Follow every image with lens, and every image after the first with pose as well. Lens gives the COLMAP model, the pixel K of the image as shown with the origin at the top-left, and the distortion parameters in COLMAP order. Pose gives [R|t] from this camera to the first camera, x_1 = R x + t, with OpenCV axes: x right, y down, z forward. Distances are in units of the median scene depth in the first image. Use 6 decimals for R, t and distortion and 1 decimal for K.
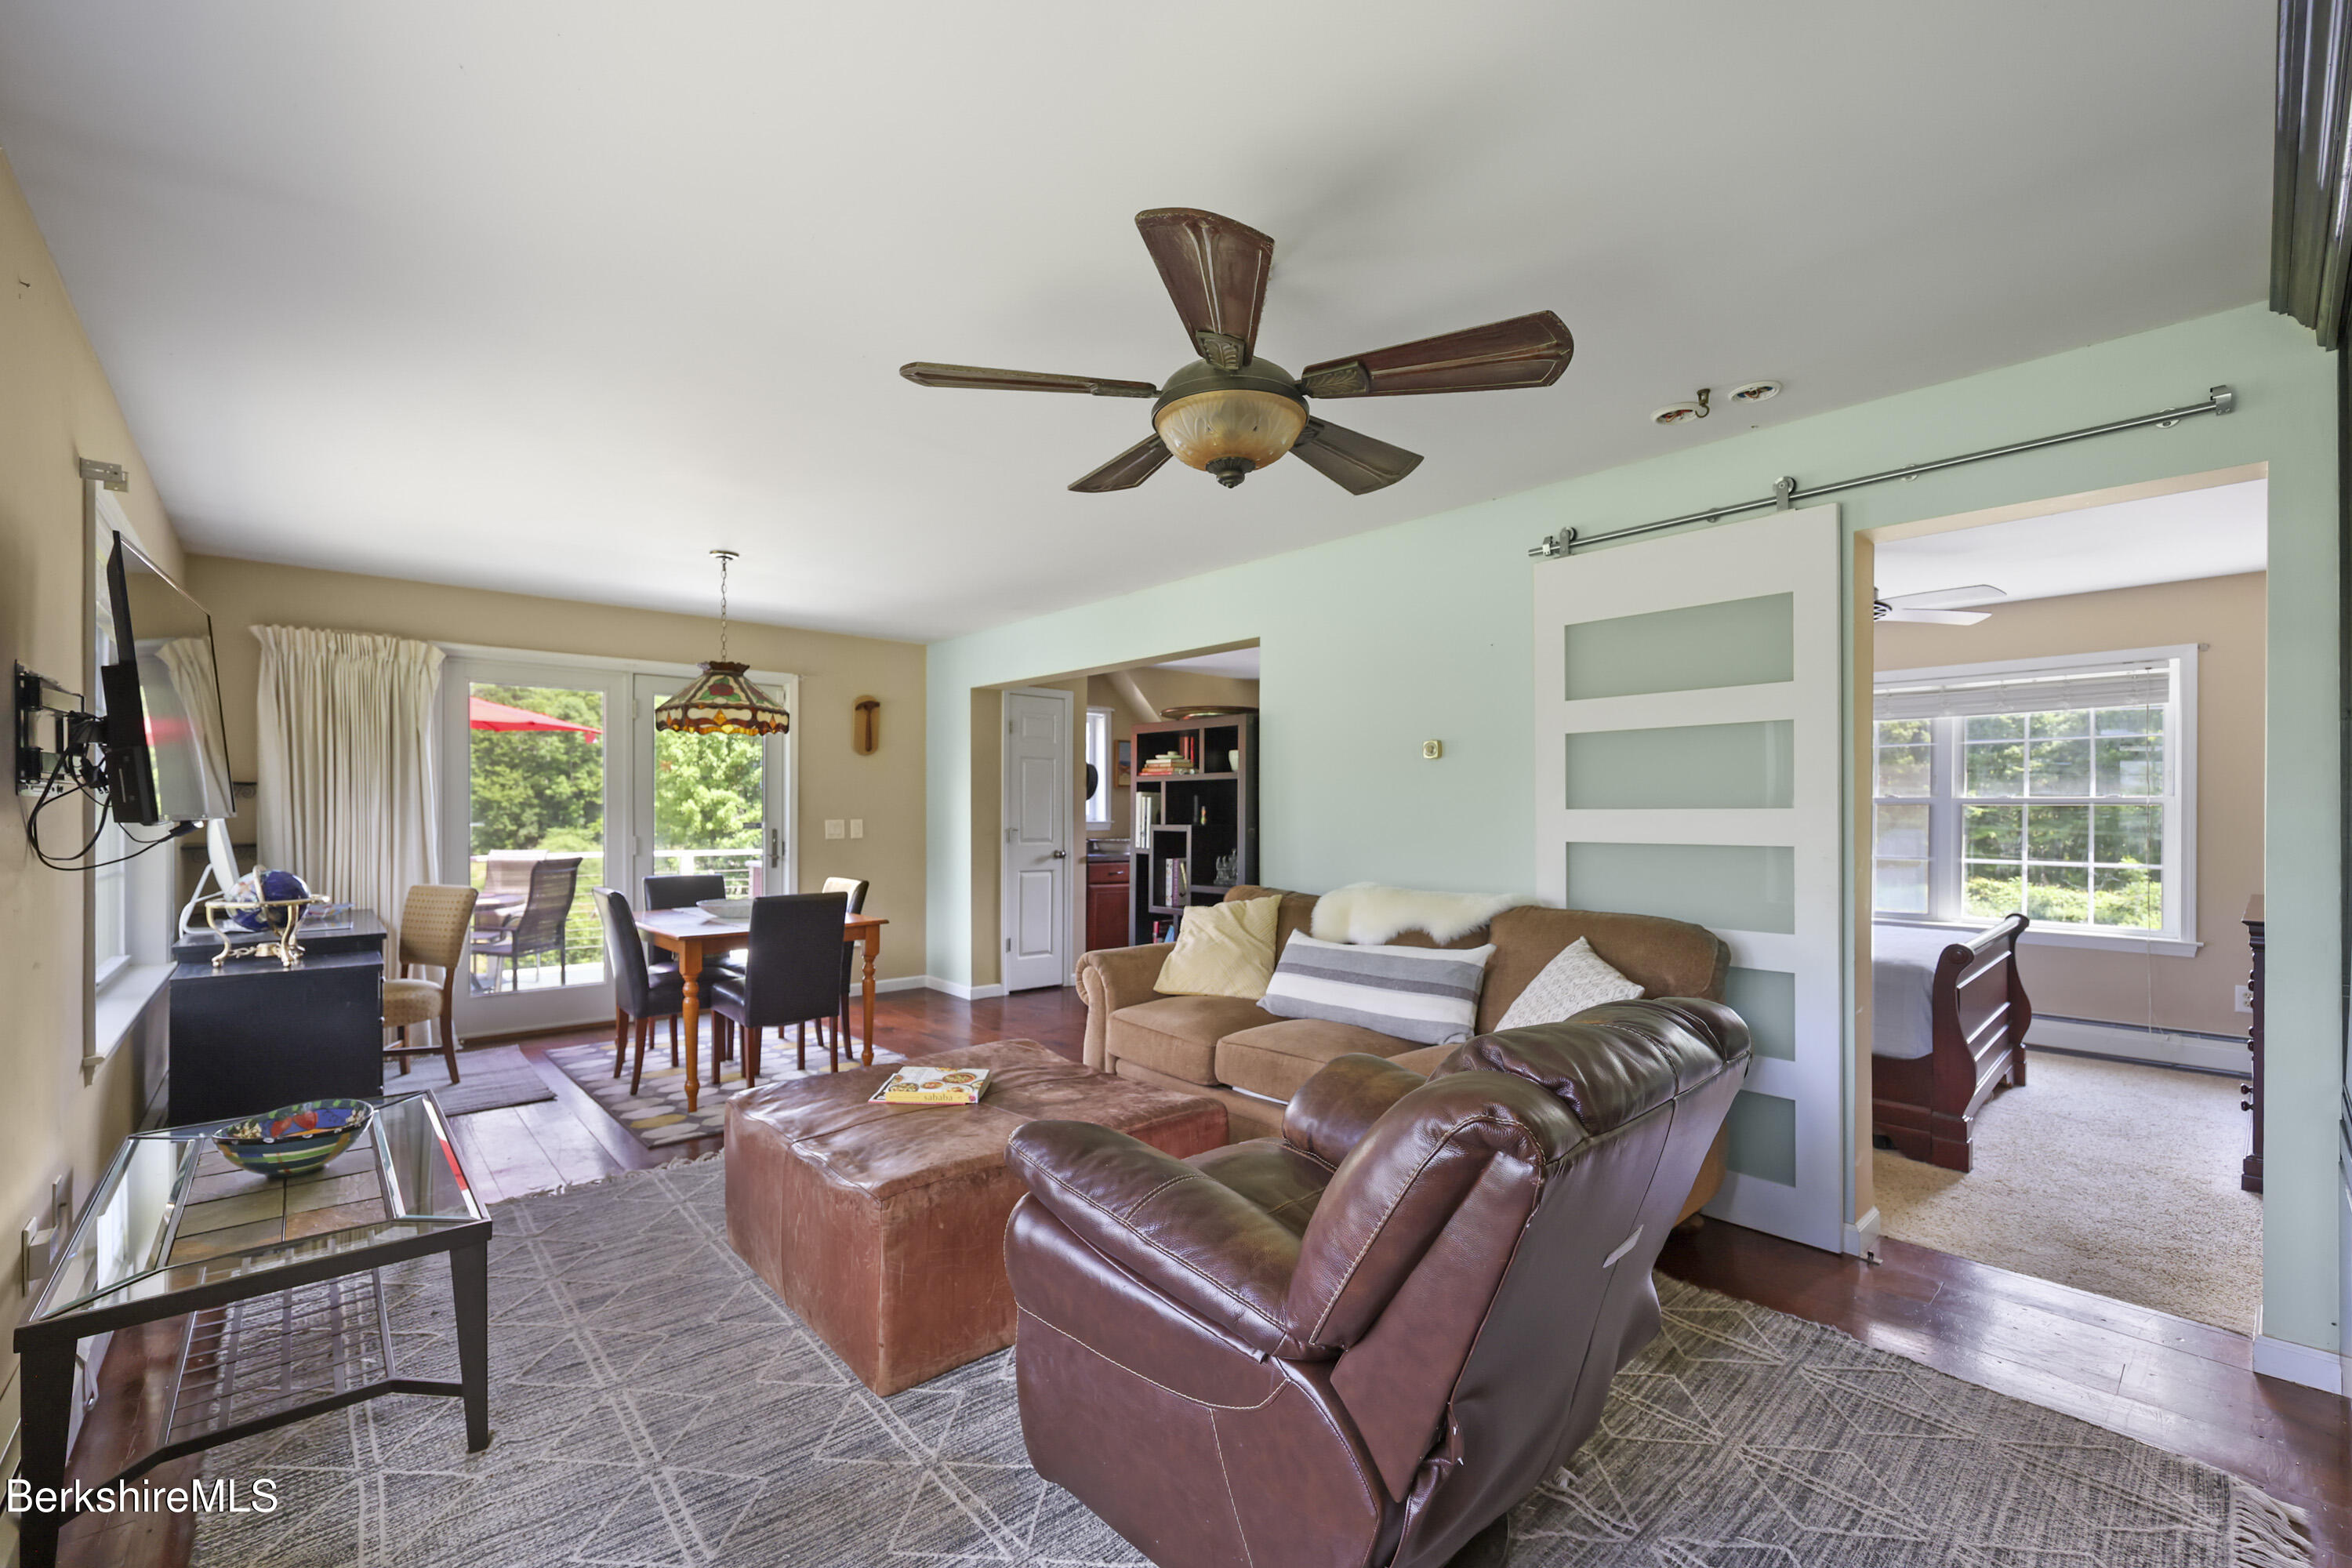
lens RADIAL K [[976.4, 0, 1182.0], [0, 976.4, 813.7], [0, 0, 1]] dist [-0.000977, -0.000737]
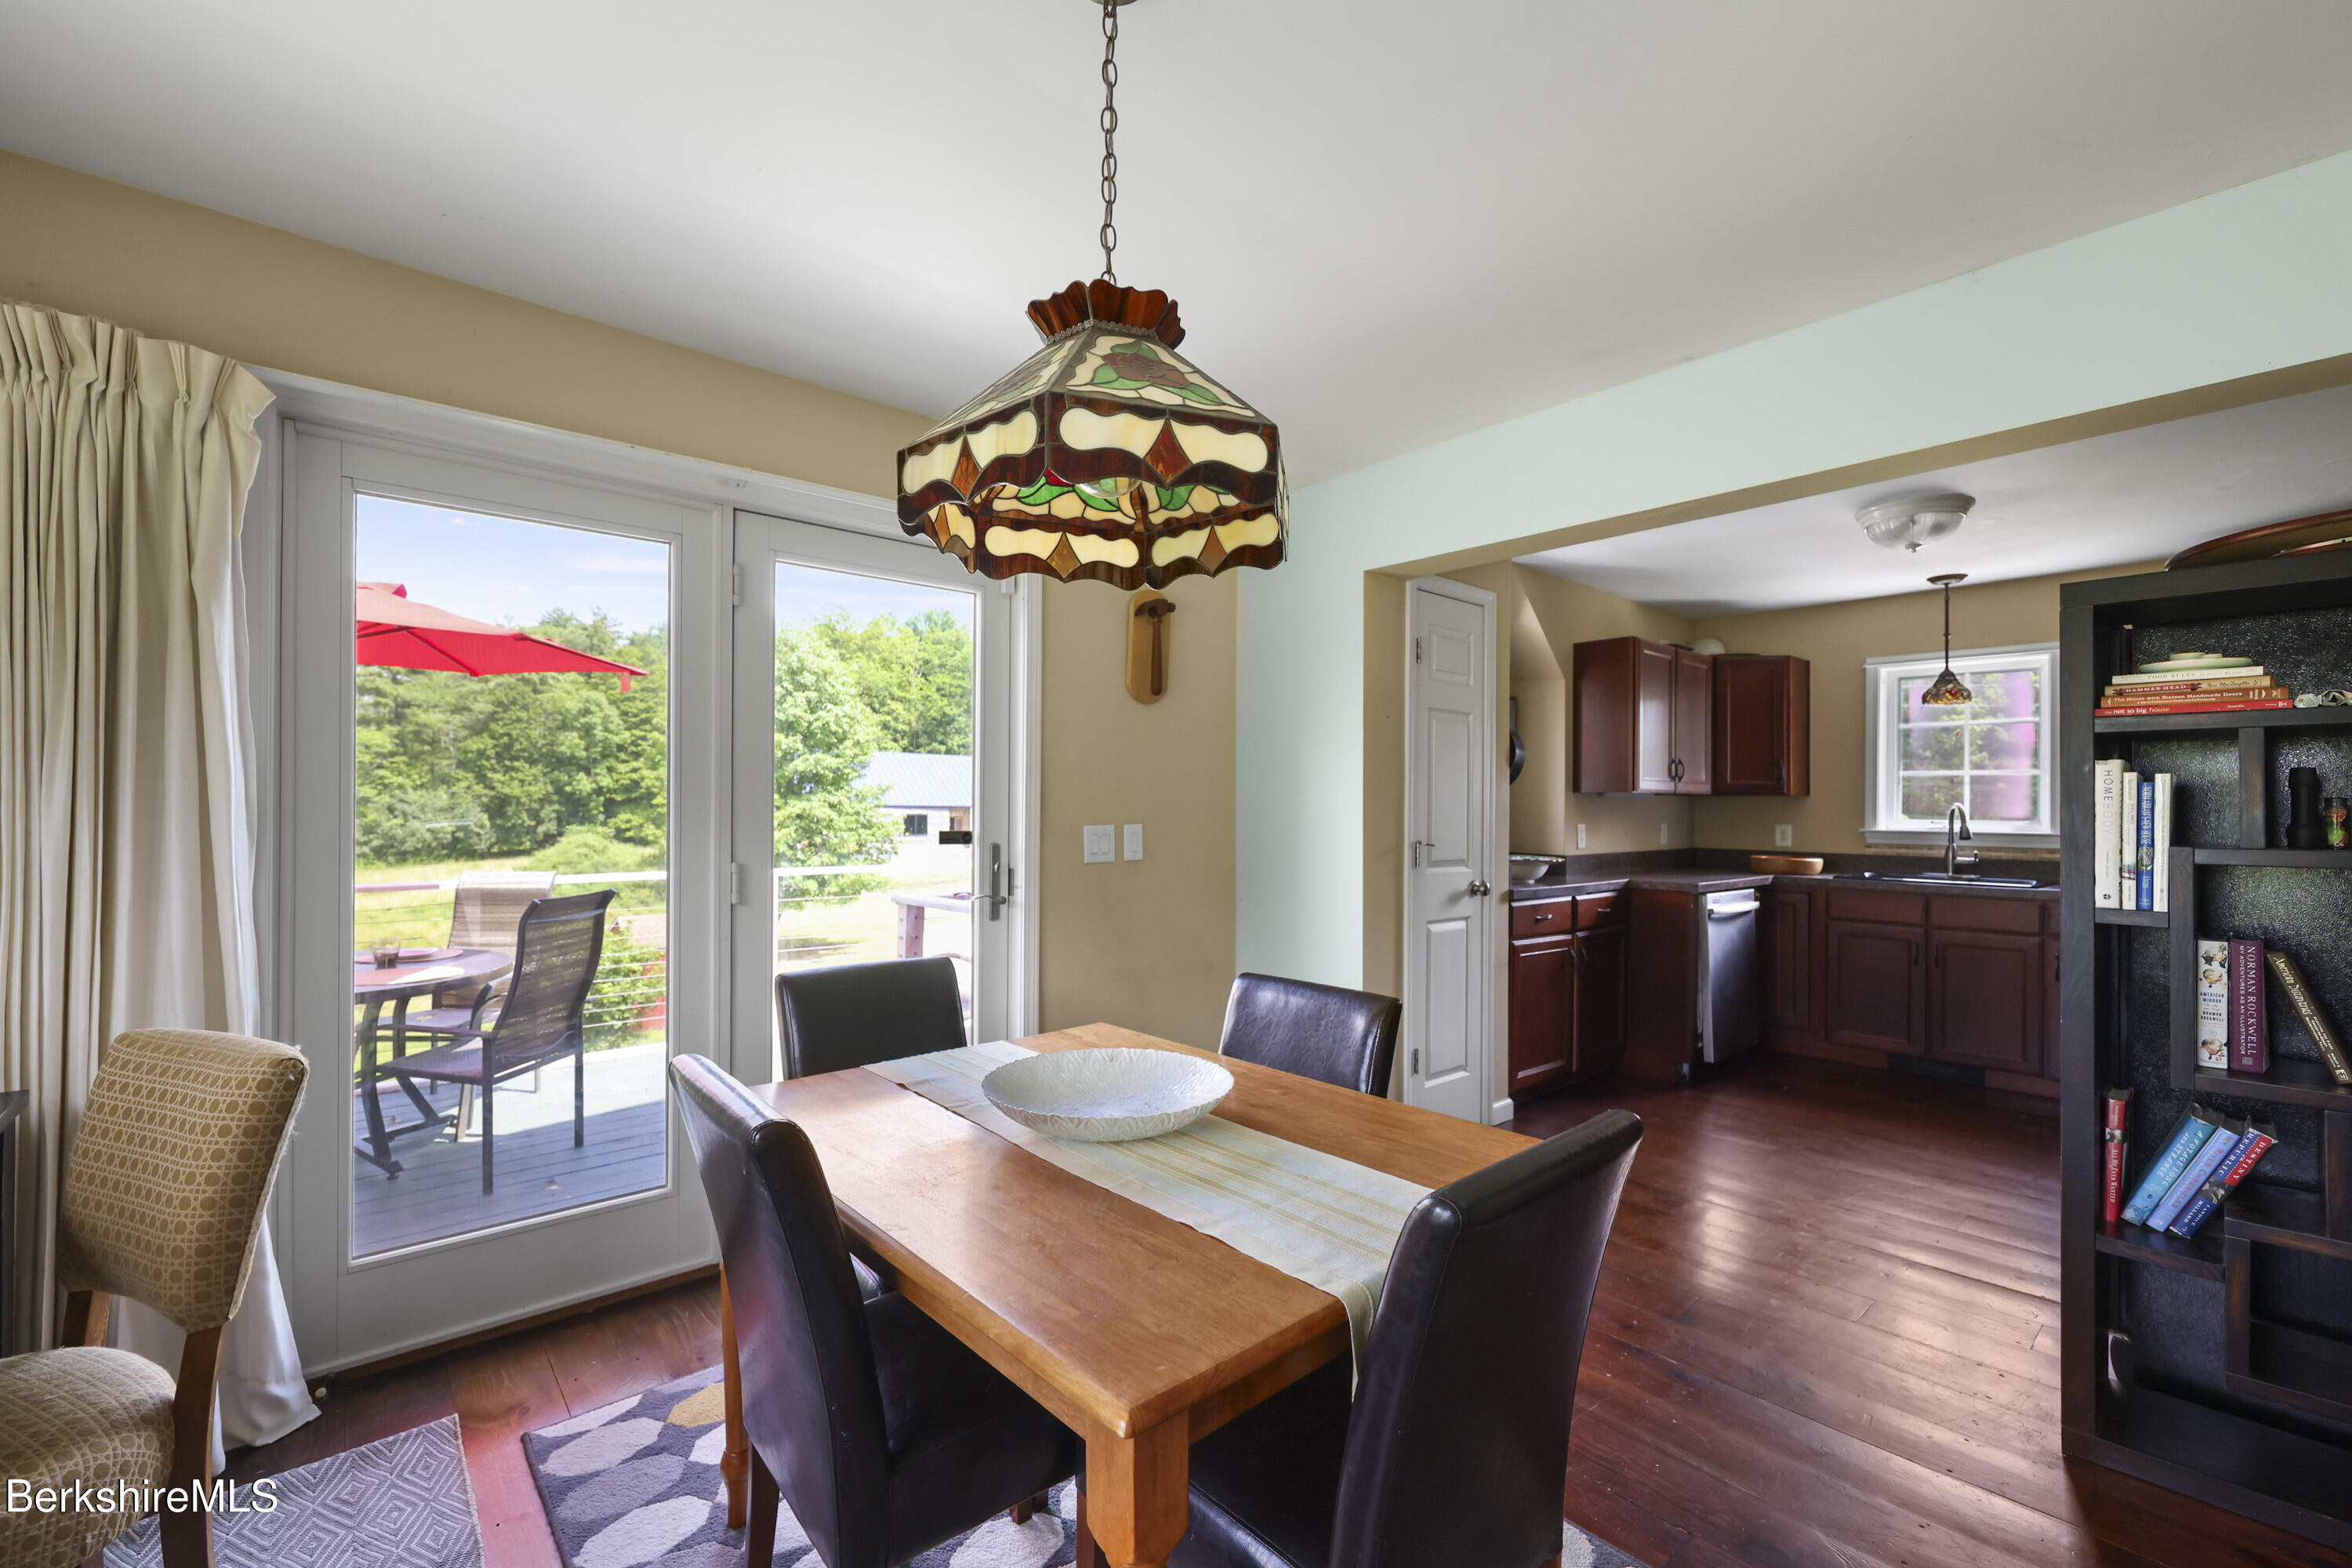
lens RADIAL K [[976.4, 0, 1185.3], [0, 976.4, 801.3], [0, 0, 1]] dist [-0.000977, -0.000737]
pose [[0.999925, 0.002356, -0.012024, -0.277881], [-0.002482, 0.999942, -0.010511, -0.000884], [0.011998, 0.010540, 0.999872, 0.440303]]
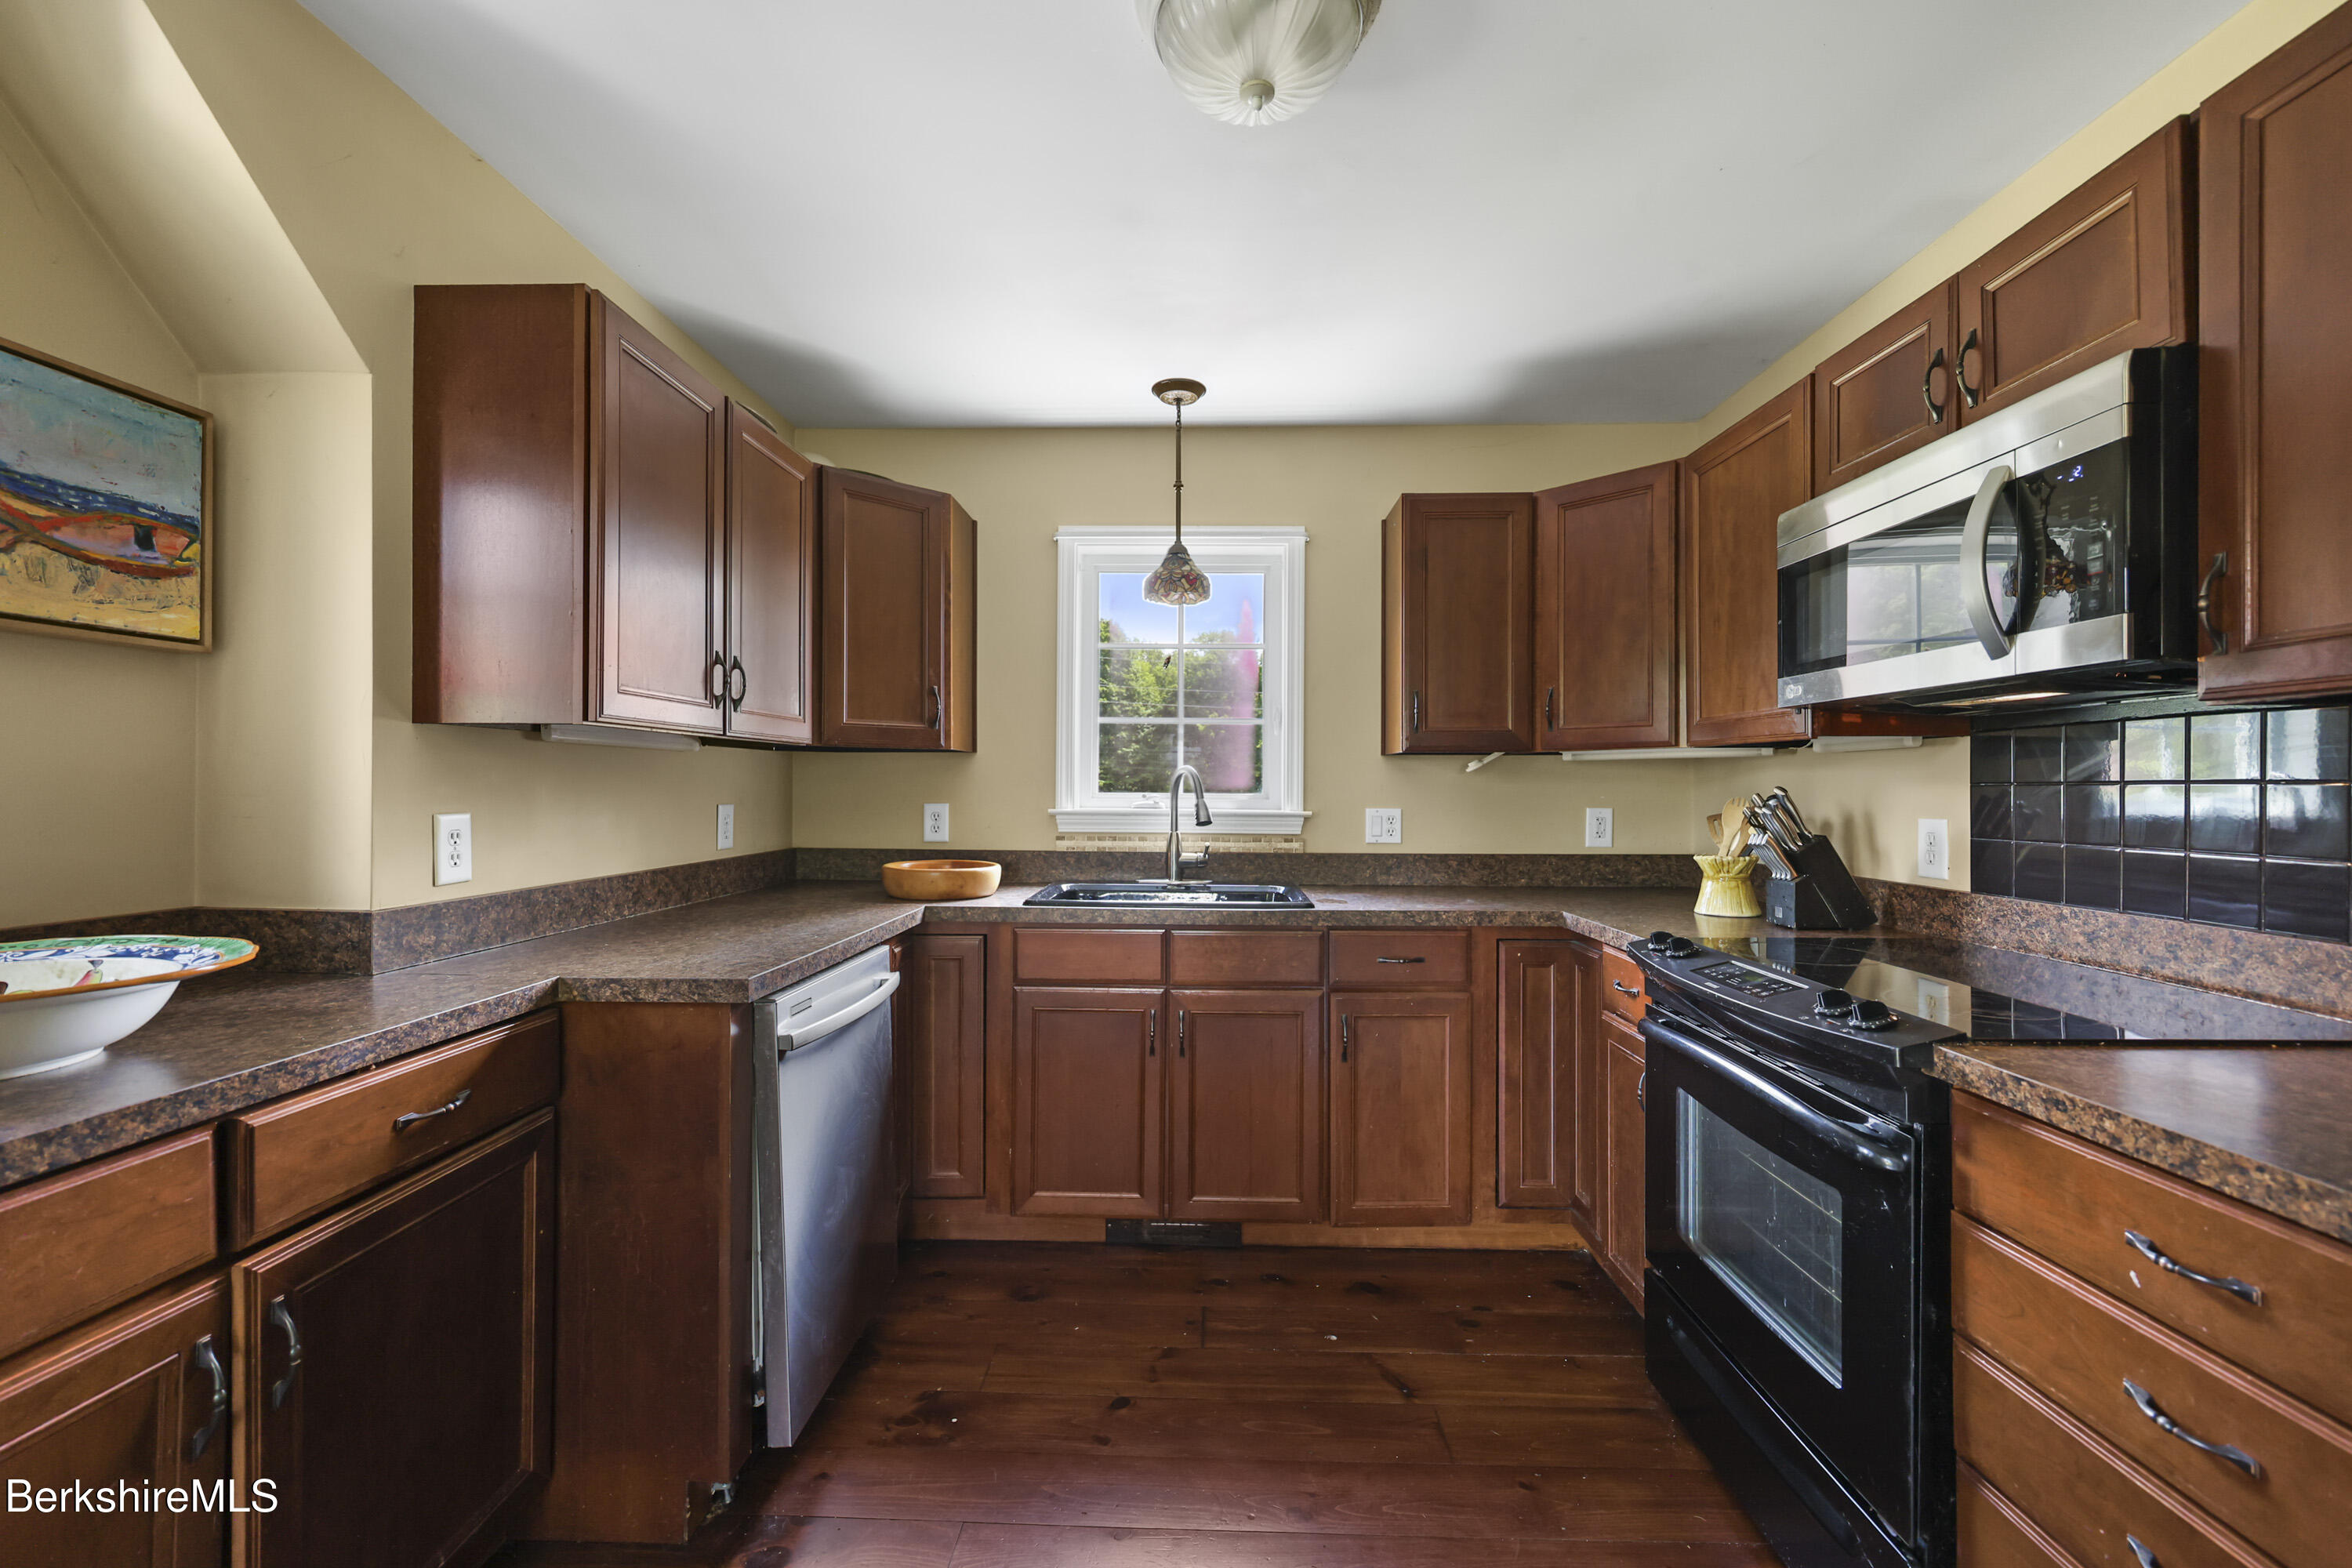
lens RADIAL K [[976.4, 0, 1176.6], [0, 976.4, 780.6], [0, 0, 1]] dist [-0.000977, -0.000737]
pose [[0.696796, 0.001410, 0.717268, -0.185455], [0.000963, 0.999995, -0.002901, -0.000709], [-0.717269, 0.002712, 0.696791, 0.603022]]
